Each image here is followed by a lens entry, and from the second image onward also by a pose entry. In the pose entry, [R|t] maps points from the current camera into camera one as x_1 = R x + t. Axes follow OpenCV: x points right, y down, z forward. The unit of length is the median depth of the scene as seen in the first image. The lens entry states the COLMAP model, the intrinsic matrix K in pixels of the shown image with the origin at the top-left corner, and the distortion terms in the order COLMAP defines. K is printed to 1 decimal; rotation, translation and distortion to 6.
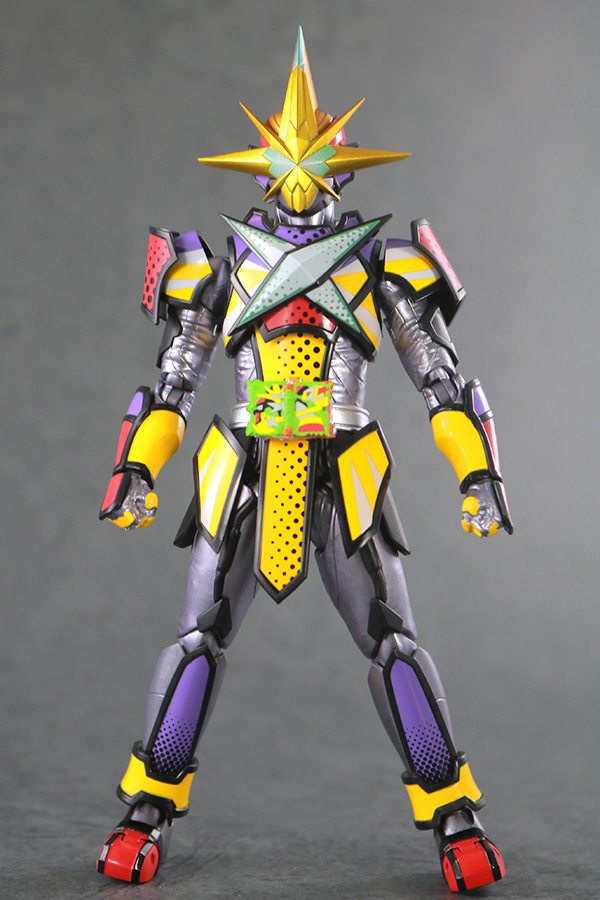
lens RADIAL K [[1940.4, 0, 300.0], [0, 1940.4, 450.0], [0, 0, 1]] dist [0.274318, 0.117917]
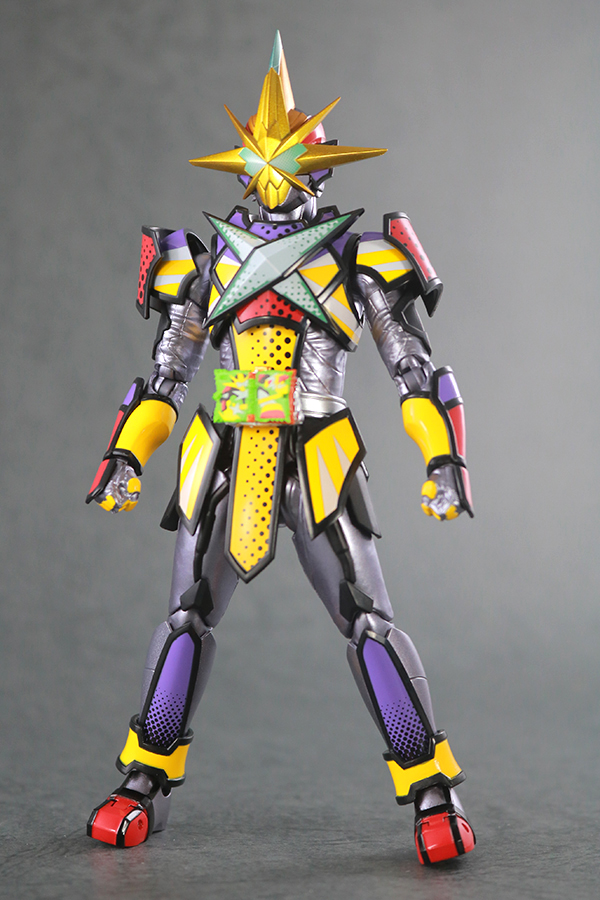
lens RADIAL K [[1940.4, 0, 300.0], [0, 1940.4, 450.0], [0, 0, 1]] dist [0.274318, 0.117917]
pose [[0.985517, -0.004421, -0.169519, 0.189134], [0.004010, 0.999988, -0.002766, 0.009975], [0.169529, 0.002046, 0.985523, -0.024915]]
